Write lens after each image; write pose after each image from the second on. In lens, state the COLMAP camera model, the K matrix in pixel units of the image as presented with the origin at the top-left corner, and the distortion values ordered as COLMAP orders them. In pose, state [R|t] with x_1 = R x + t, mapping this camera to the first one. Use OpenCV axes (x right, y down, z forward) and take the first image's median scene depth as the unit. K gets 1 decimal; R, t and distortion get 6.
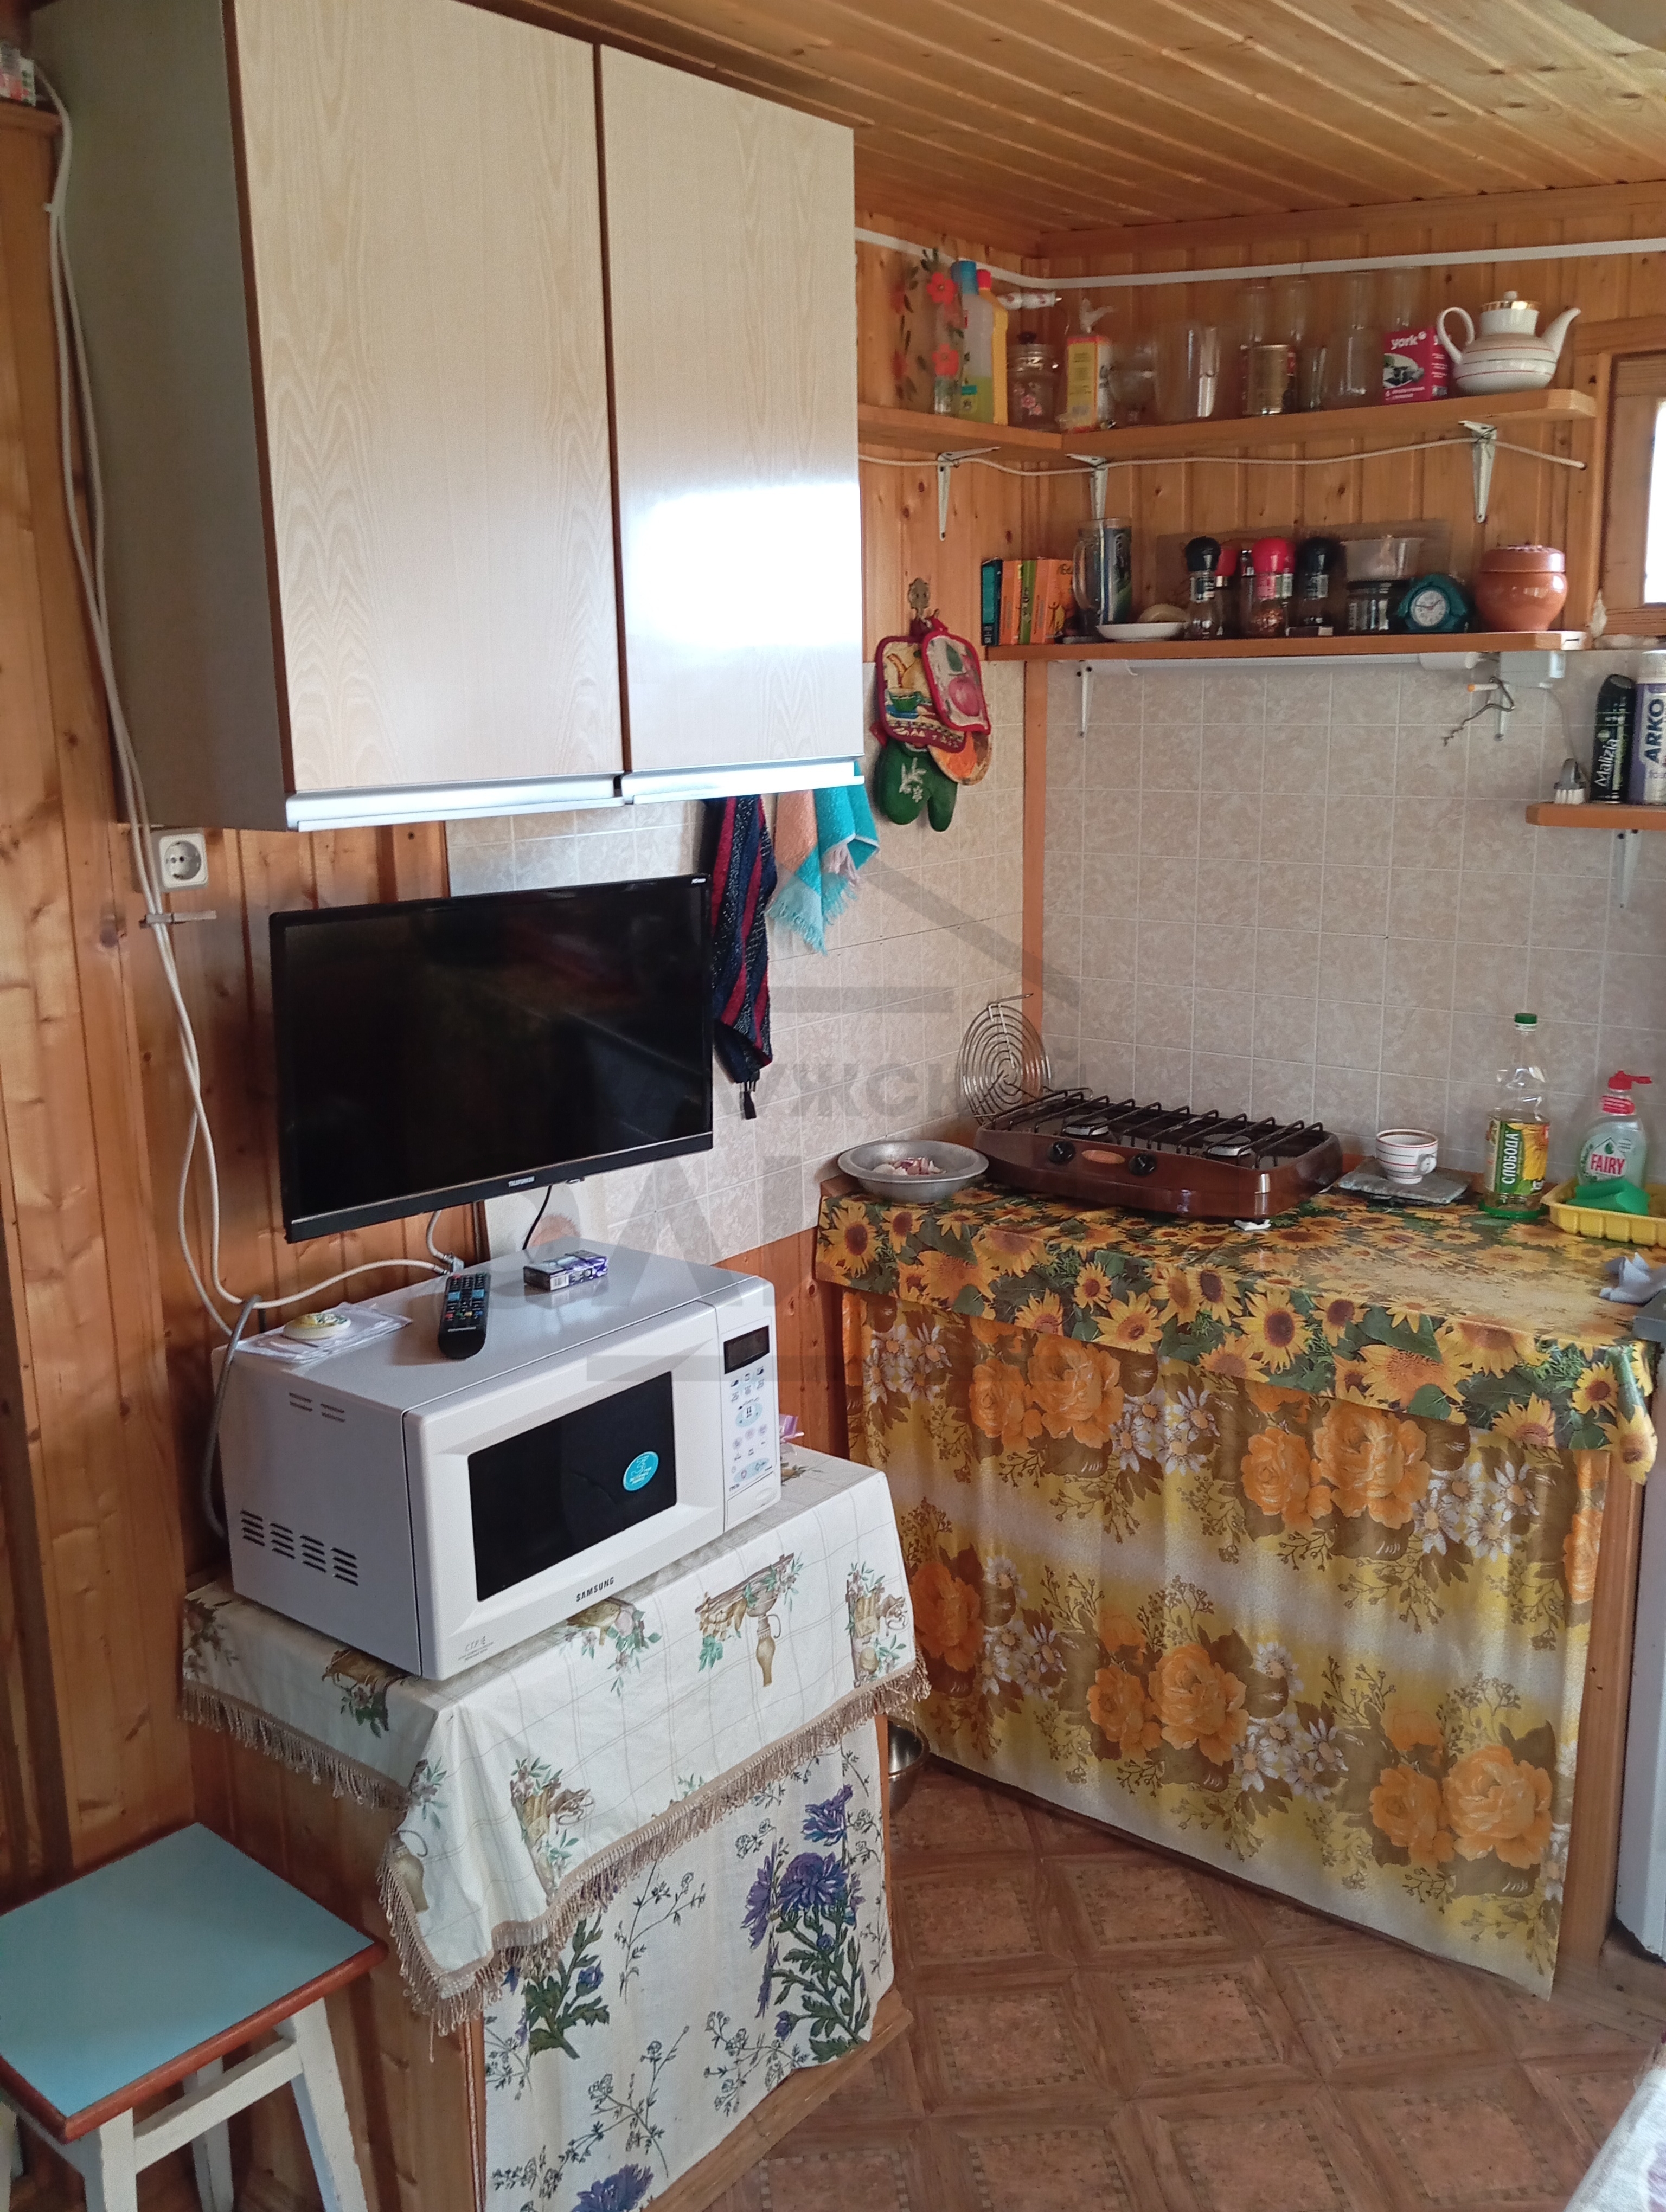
lens RADIAL K [[1901.0, 0, 844.1], [0, 1901.0, 1088.5], [0, 0, 1]] dist [0.044405, -0.076511]
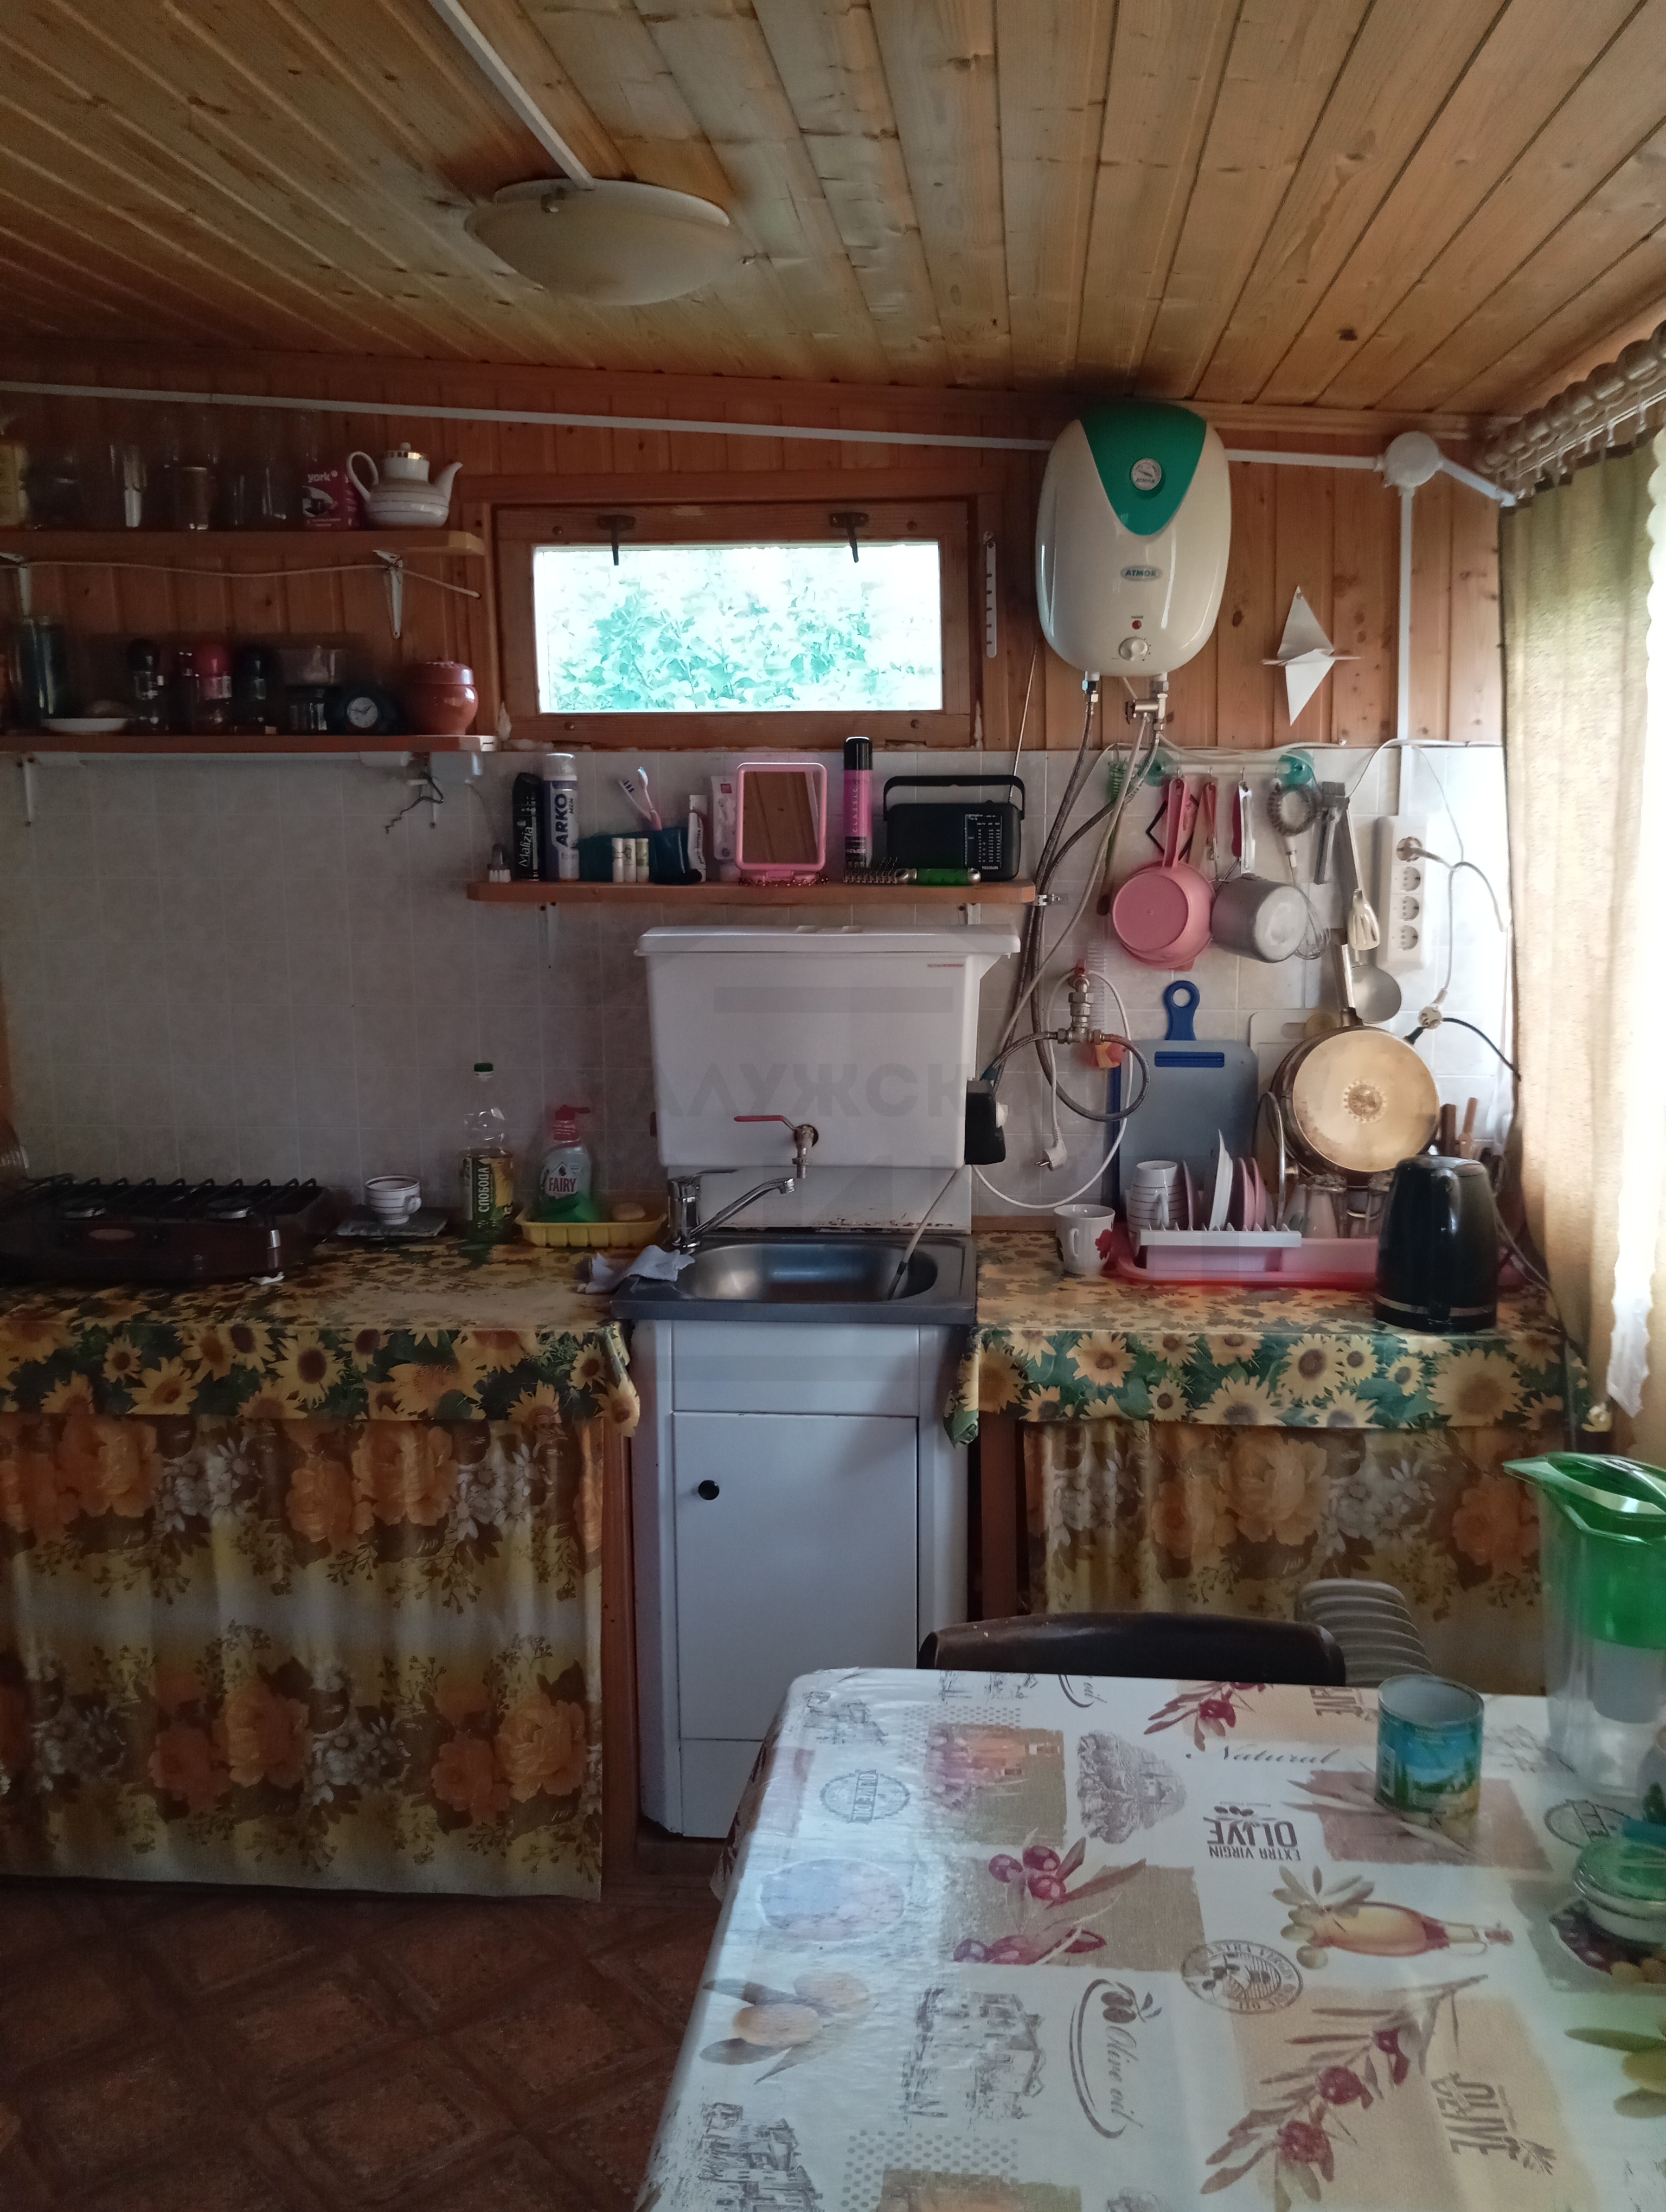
lens RADIAL K [[1901.0, 0, 844.1], [0, 1901.0, 1088.5], [0, 0, 1]] dist [0.044405, -0.076511]
pose [[0.833210, -0.086806, 0.546100, -0.095190], [0.109576, 0.993936, -0.009193, 0.010901], [-0.541990, 0.067499, 0.837670, -0.084830]]
